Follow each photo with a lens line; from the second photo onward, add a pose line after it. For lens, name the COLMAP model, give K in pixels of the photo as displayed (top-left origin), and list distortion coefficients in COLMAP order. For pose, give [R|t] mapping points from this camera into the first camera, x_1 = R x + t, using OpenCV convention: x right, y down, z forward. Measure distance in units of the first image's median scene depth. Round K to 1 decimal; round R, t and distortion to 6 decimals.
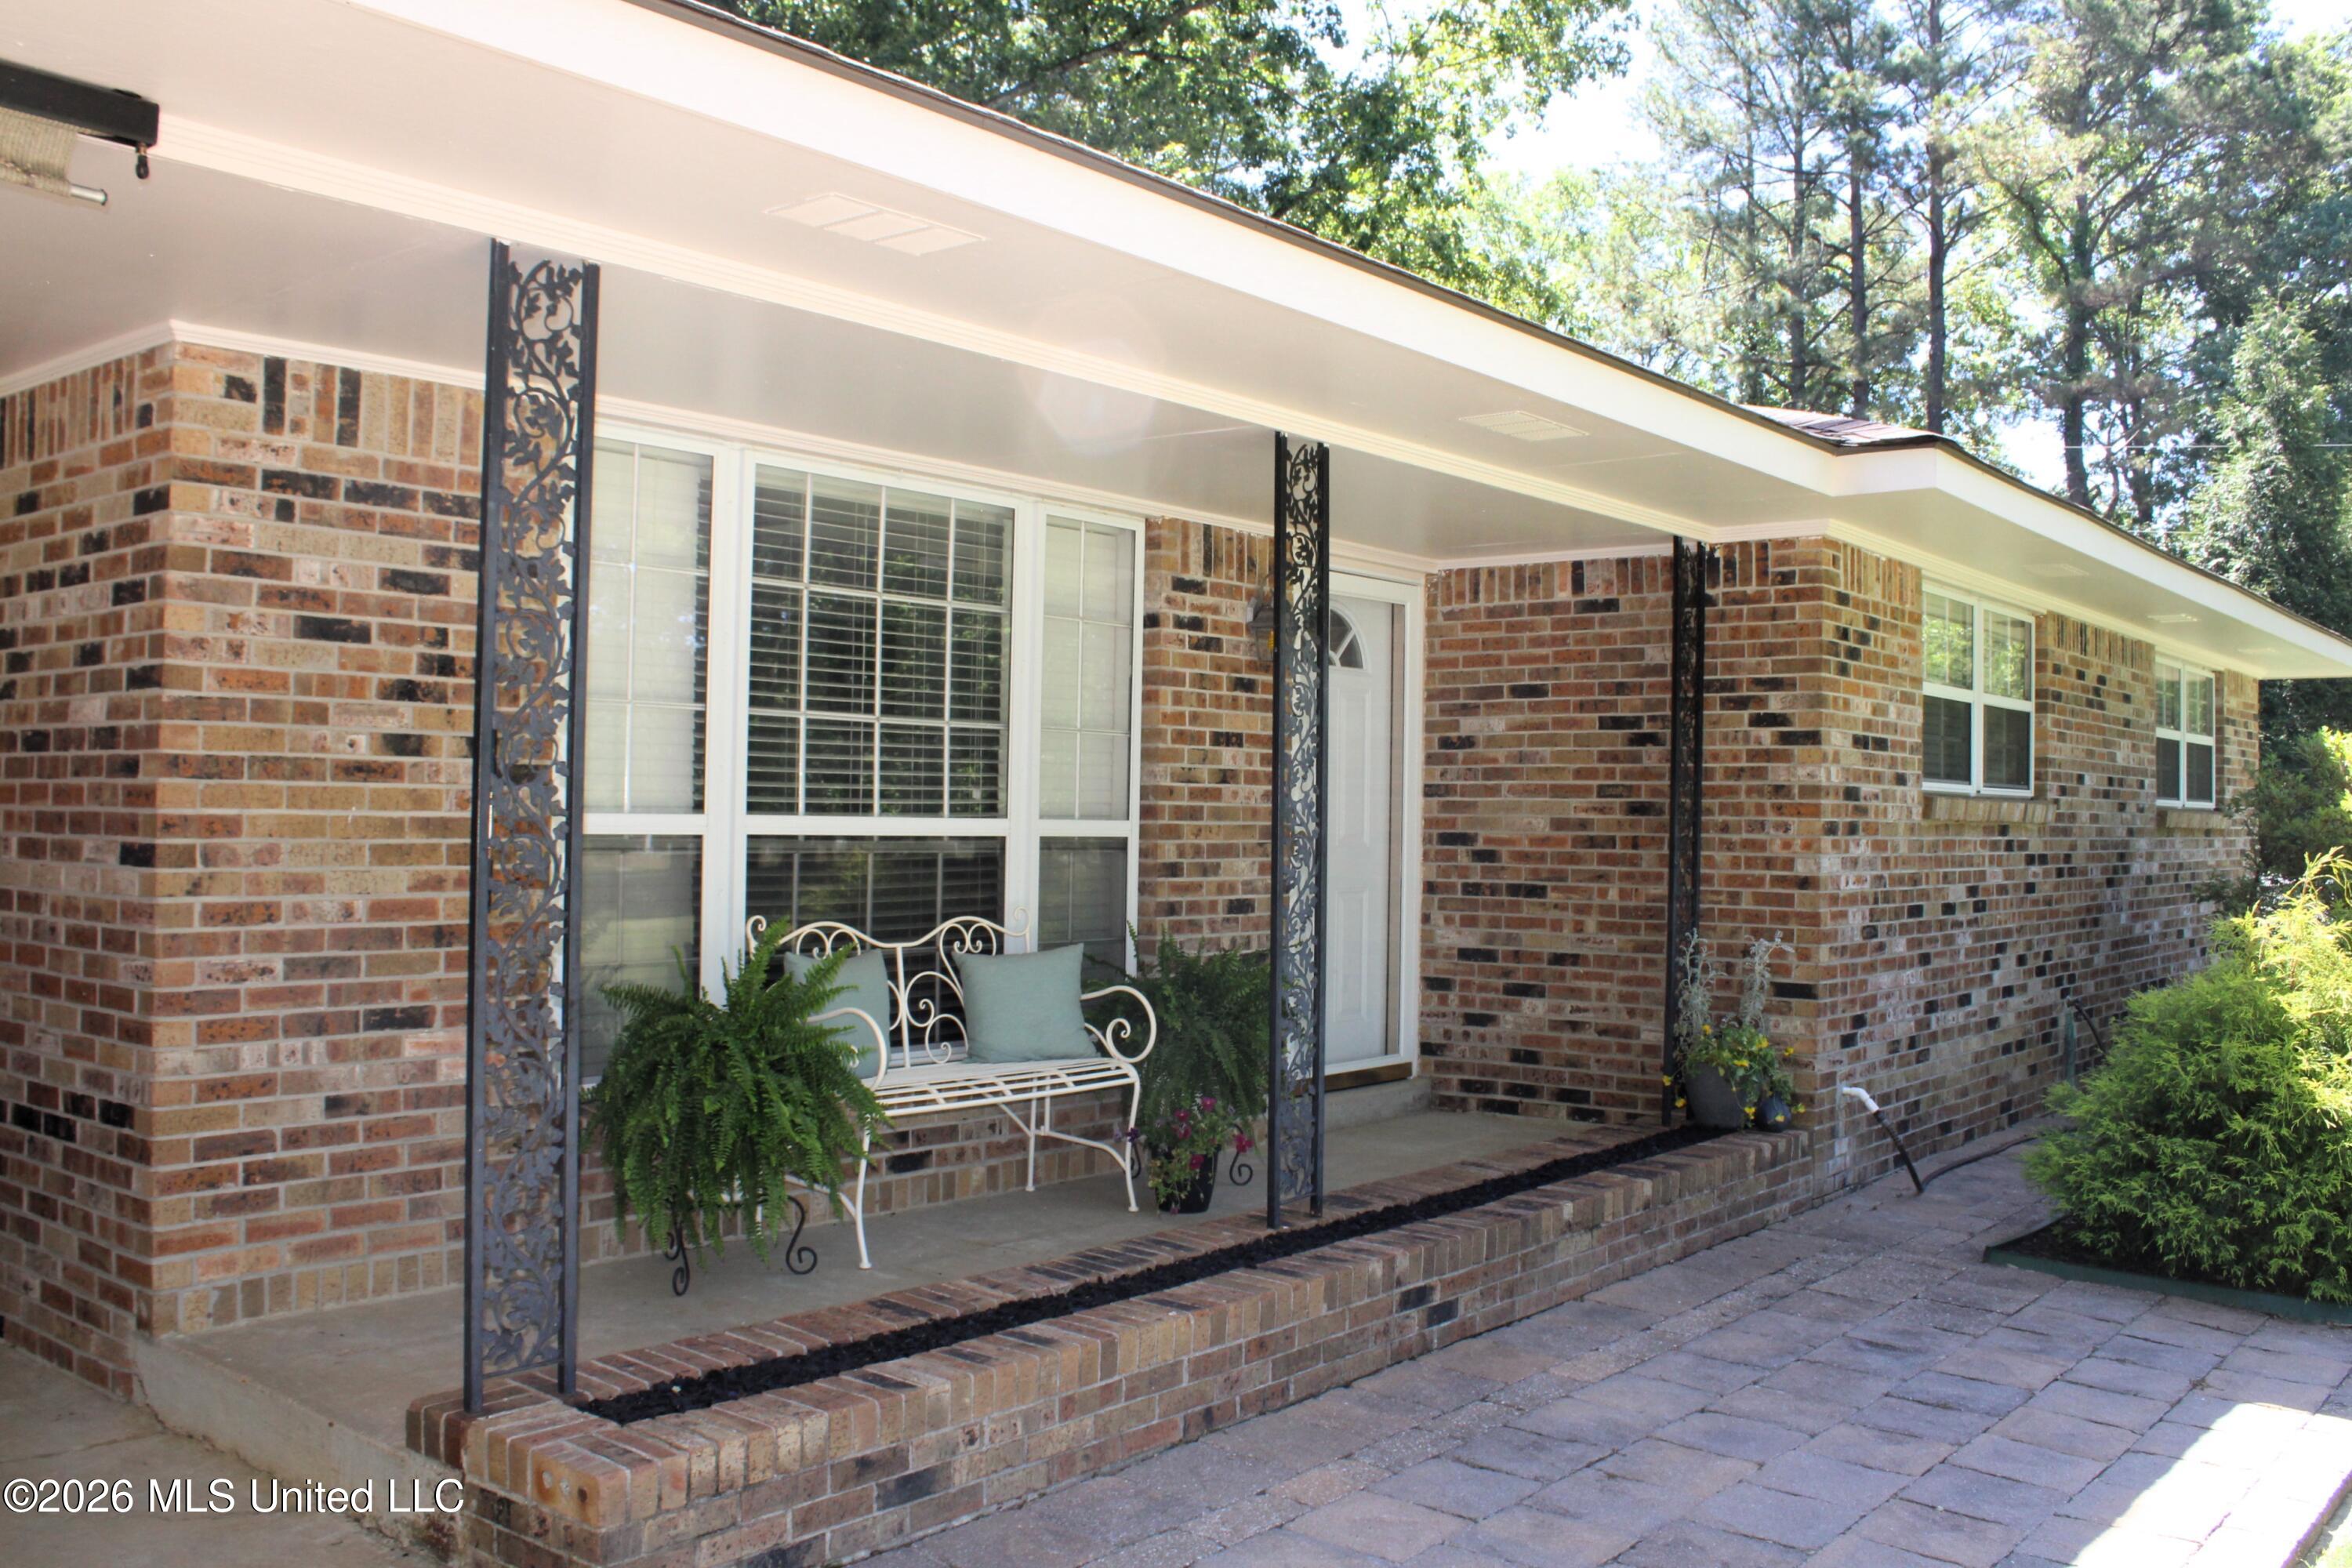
lens RADIAL K [[2079.4, 0, 1176.0], [0, 2079.4, 784.0], [0, 0, 1]] dist [-0.187709, 0.193768]
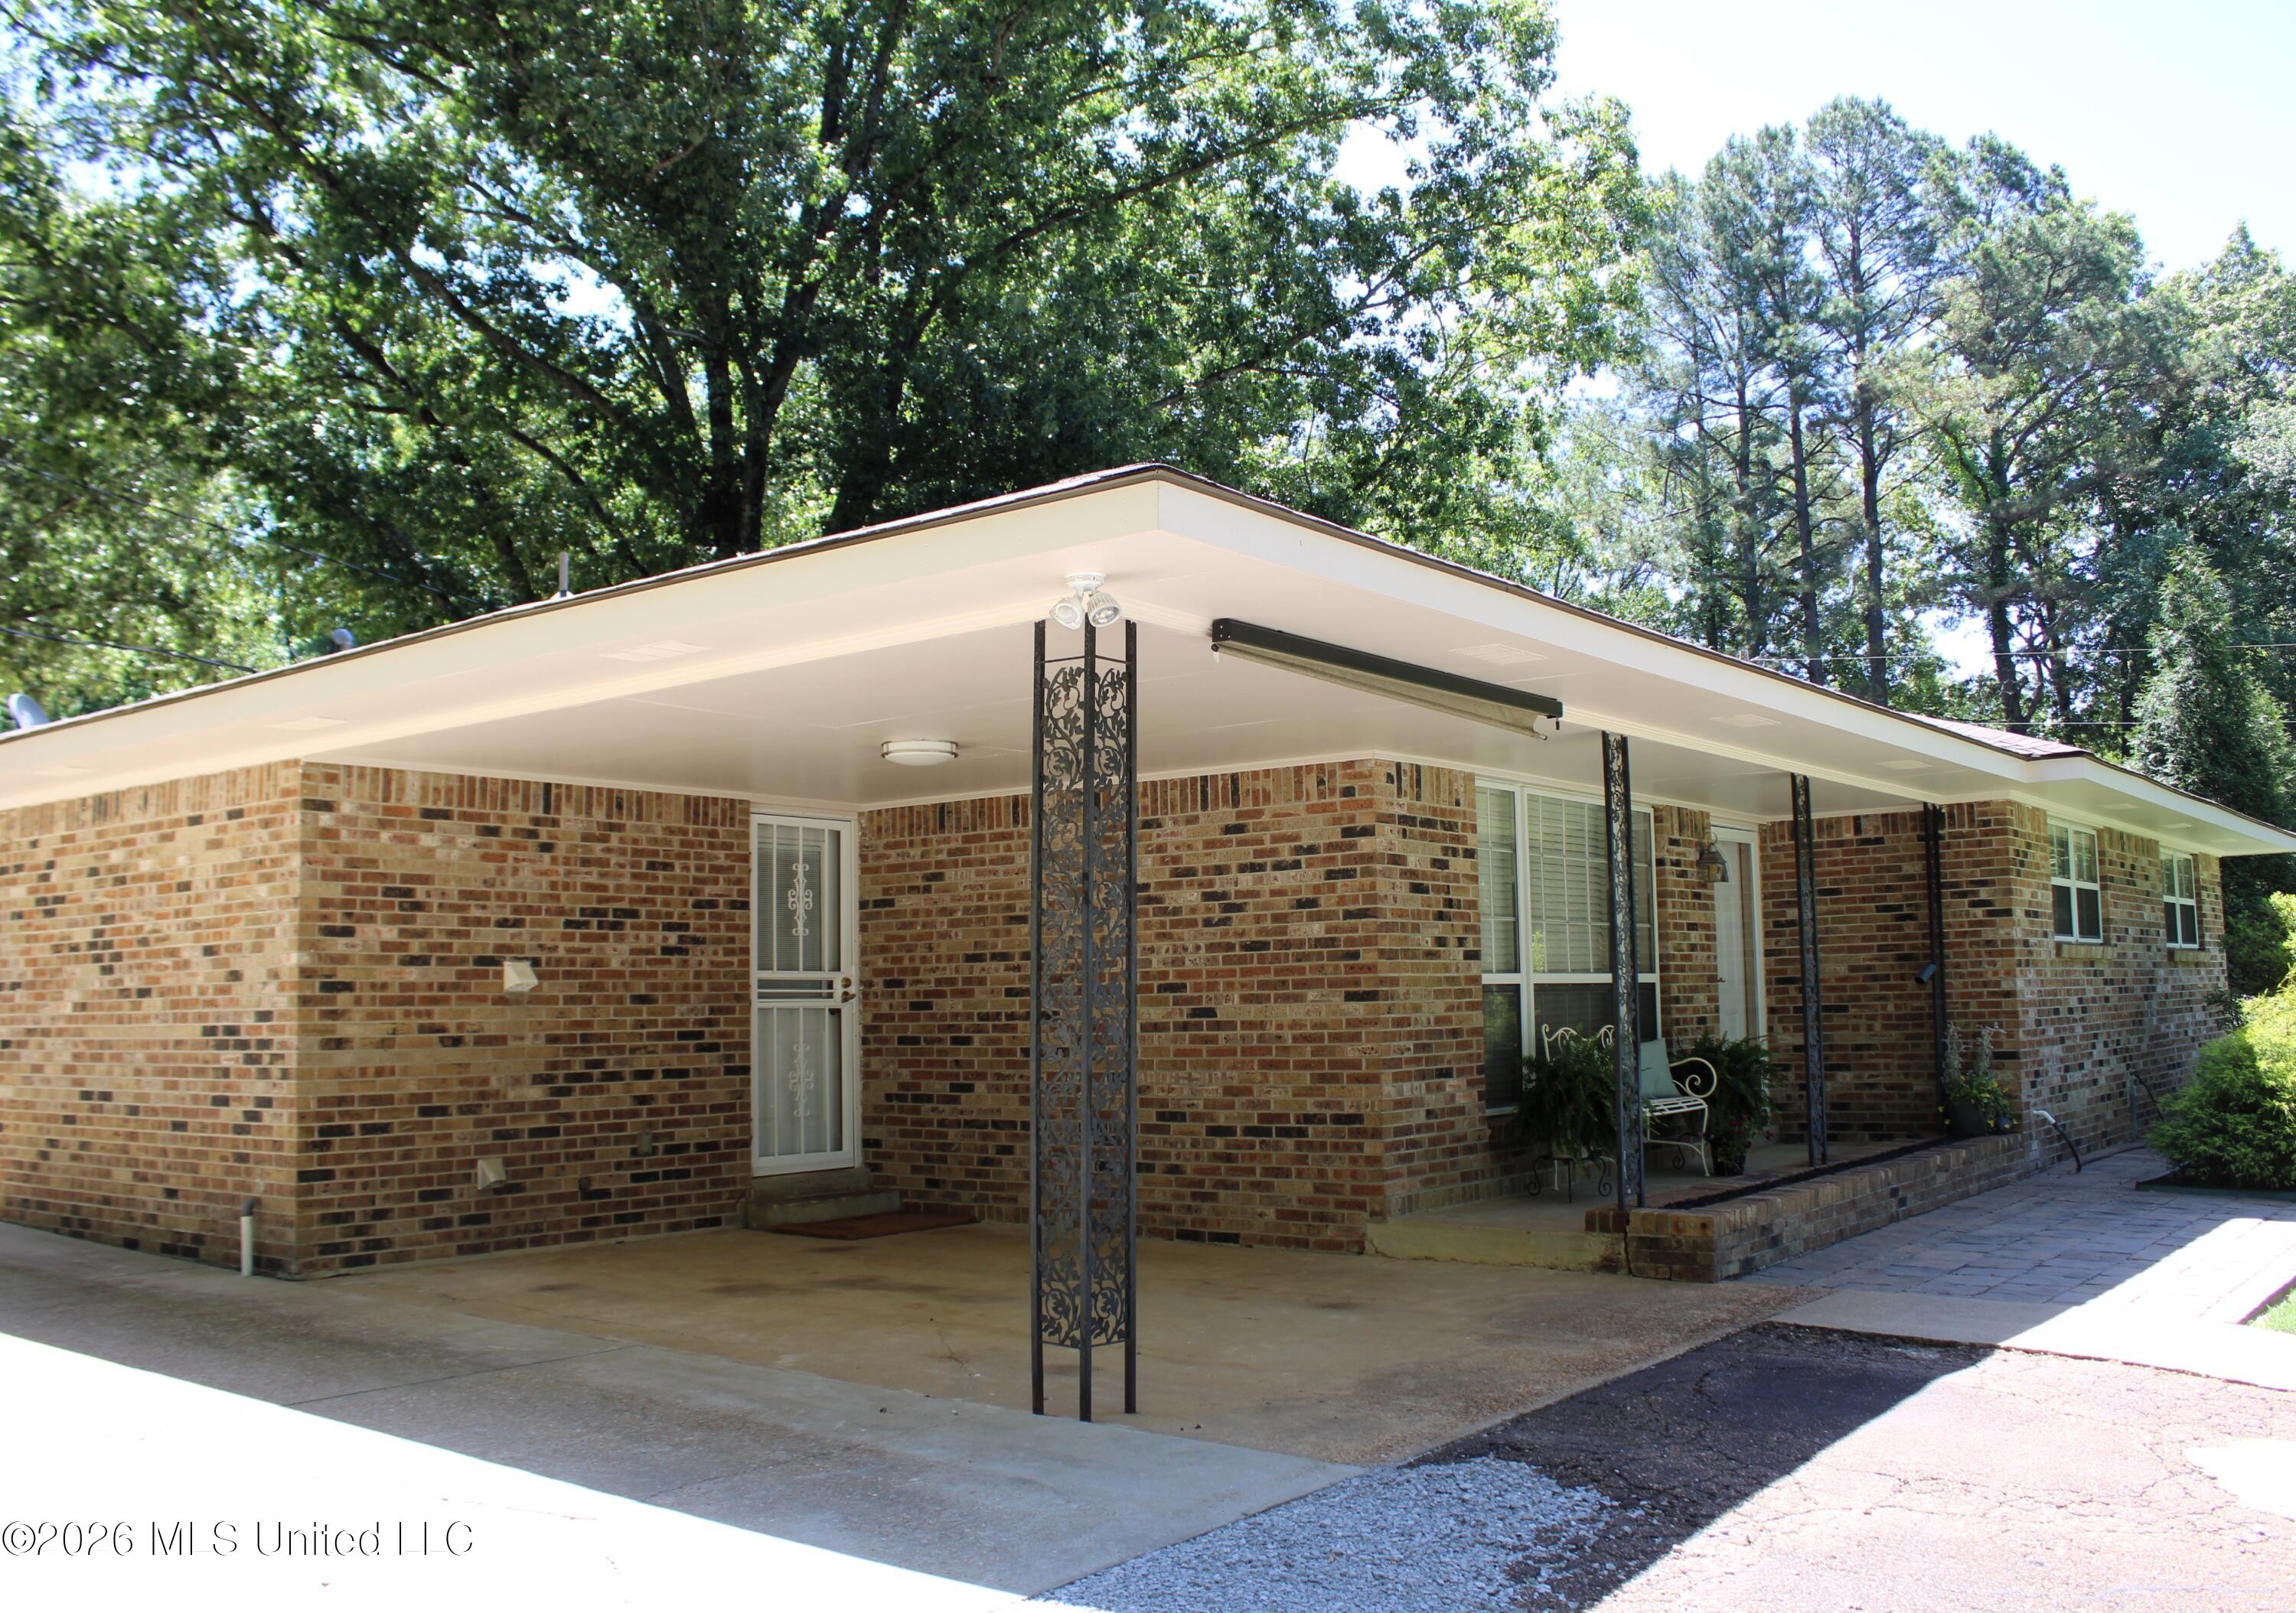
lens RADIAL K [[2075.6, 0, 1148.0], [0, 2075.6, 806.5], [0, 0, 1]] dist [-0.172821, 0.149518]
pose [[0.998988, -0.031441, 0.032166, -0.404398], [0.033977, 0.996087, -0.081581, 0.002871], [-0.029475, 0.082591, 0.996148, -0.609427]]
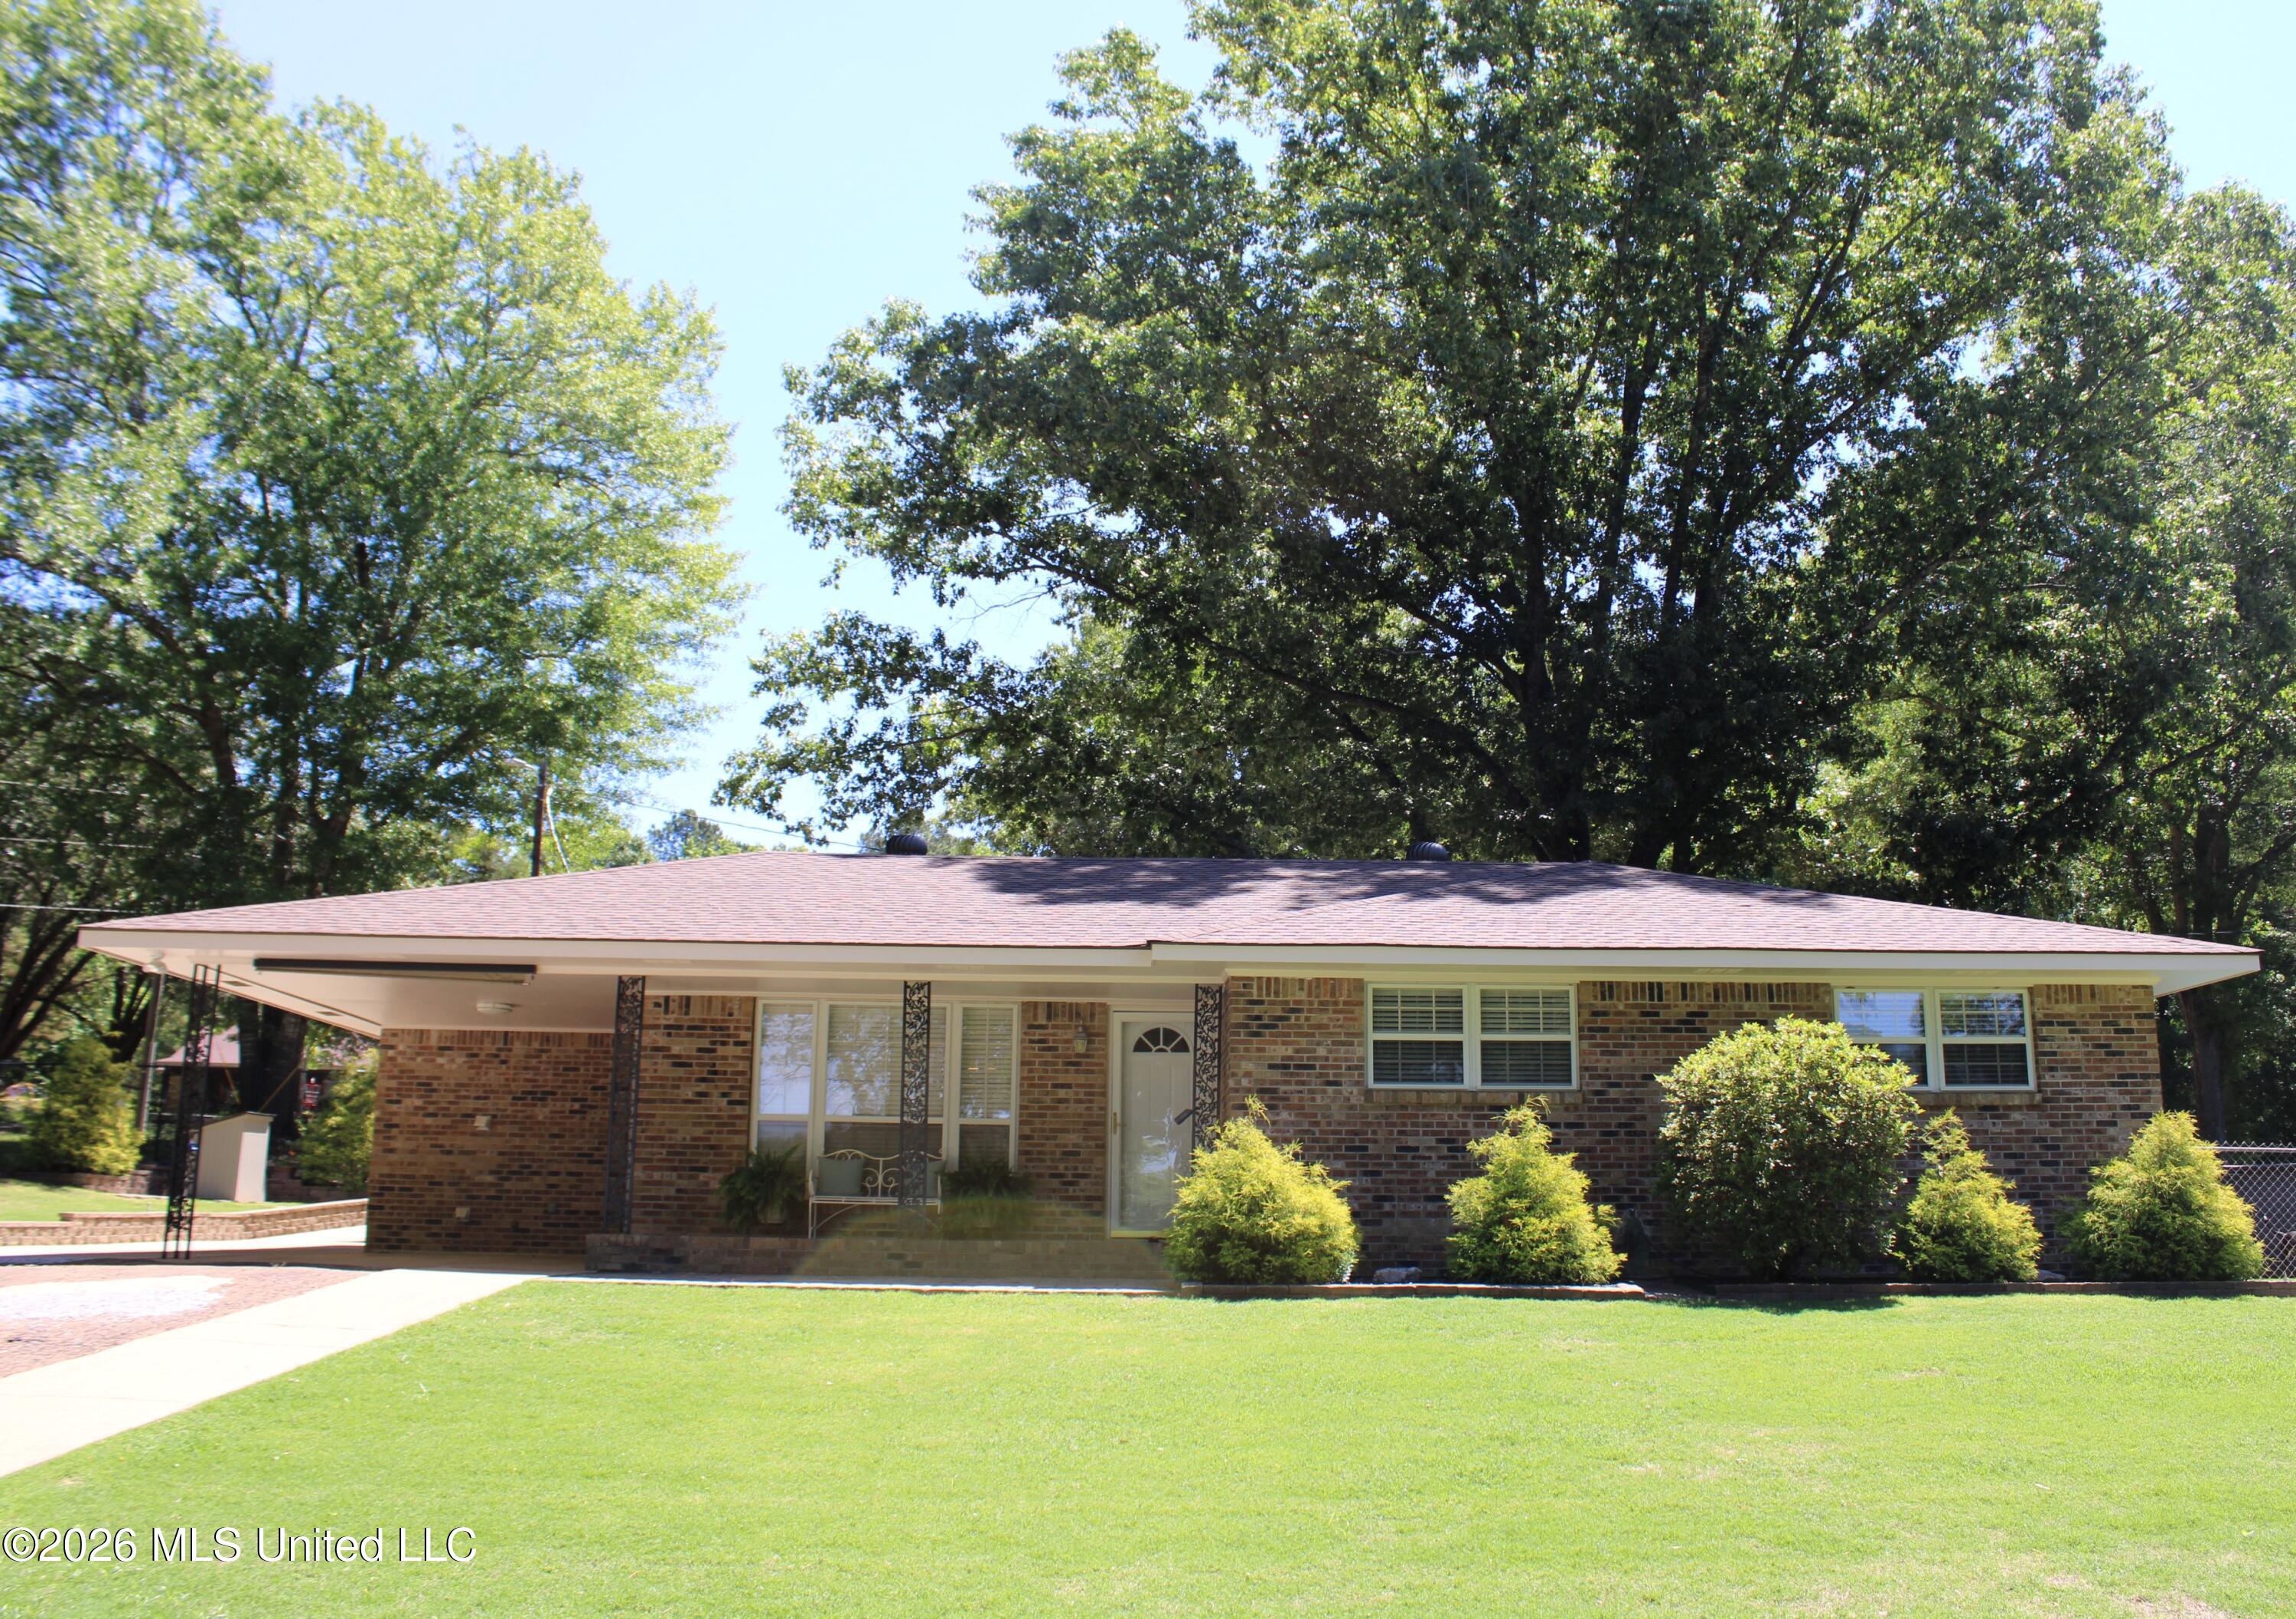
lens RADIAL K [[2076.0, 0, 1148.0], [0, 2076.0, 809.5], [0, 0, 1]] dist [-0.172821, 0.149518]
pose [[0.658258, -0.168073, -0.733790, 1.617854], [0.011771, 0.976936, -0.213206, 0.151965], [0.752700, 0.131707, 0.645055, -0.470412]]
